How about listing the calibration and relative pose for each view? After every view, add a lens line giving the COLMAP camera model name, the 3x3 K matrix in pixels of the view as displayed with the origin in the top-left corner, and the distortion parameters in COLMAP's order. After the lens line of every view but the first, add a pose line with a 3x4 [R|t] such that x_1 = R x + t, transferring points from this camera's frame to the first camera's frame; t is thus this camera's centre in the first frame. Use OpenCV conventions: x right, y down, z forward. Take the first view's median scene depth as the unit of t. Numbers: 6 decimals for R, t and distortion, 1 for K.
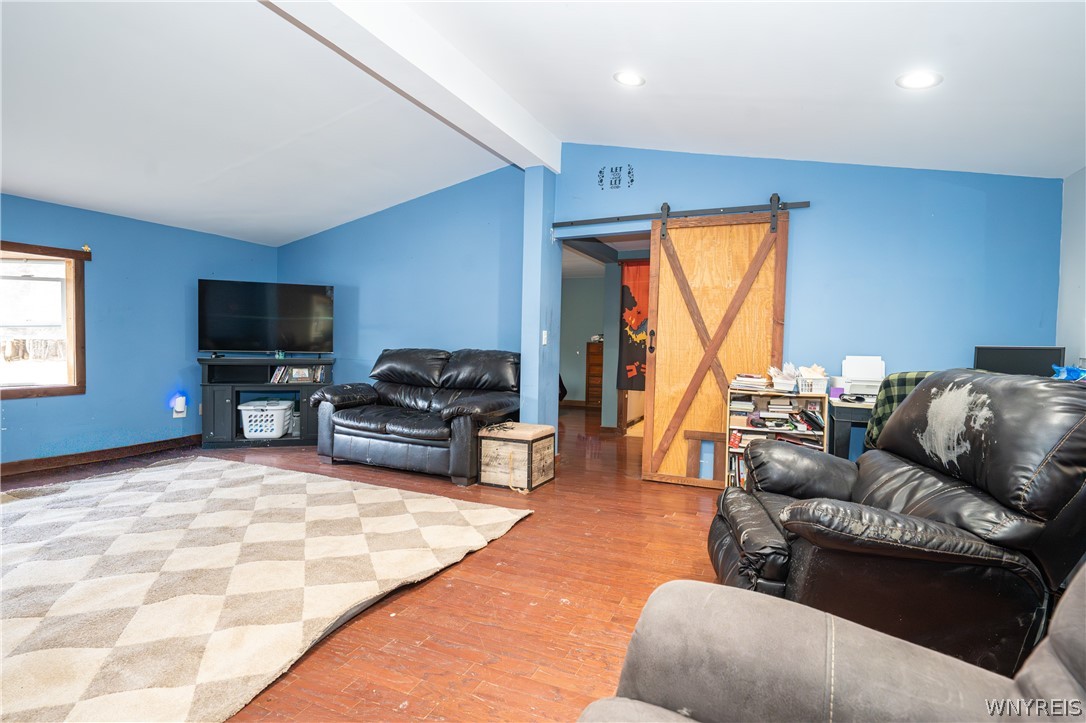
lens RADIAL K [[536.2, 0, 541.8], [0, 536.2, 356.5], [0, 0, 1]] dist [0.006325, 0.002143]
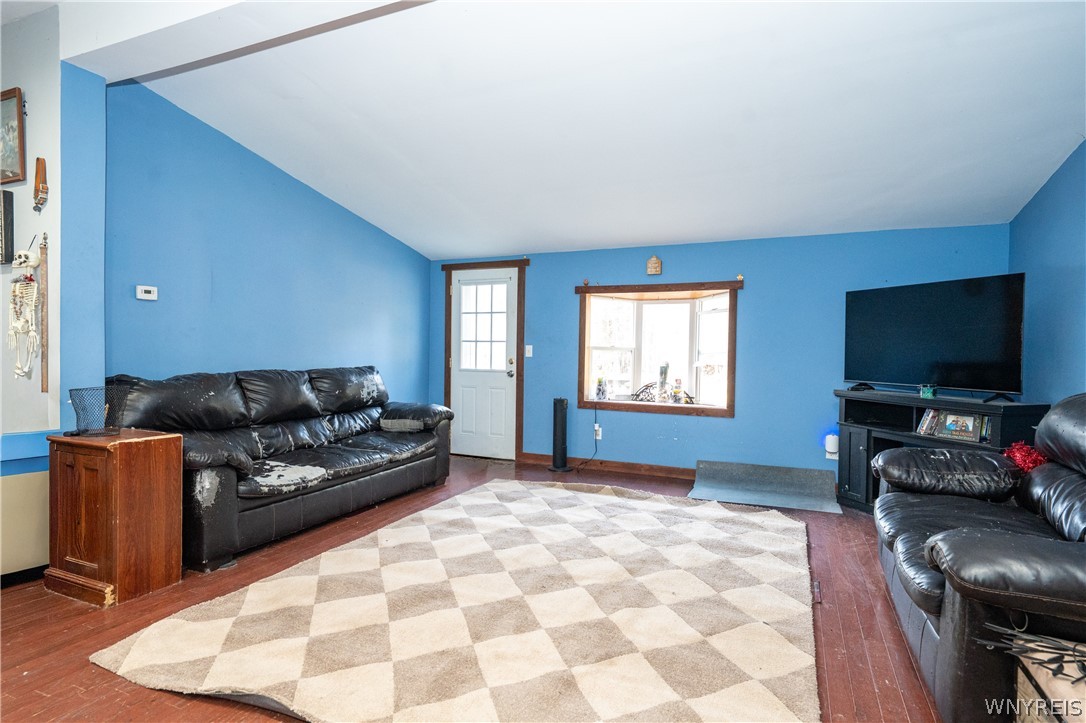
lens RADIAL K [[556.4, 0, 544.9], [0, 556.4, 359.3], [0, 0, 1]] dist [0.004667, 0.000495]
pose [[0.011413, -0.001967, -0.999933, 0.241541], [-0.040924, 0.999159, -0.002433, -0.027877], [0.999097, 0.040949, 0.011323, 0.682063]]
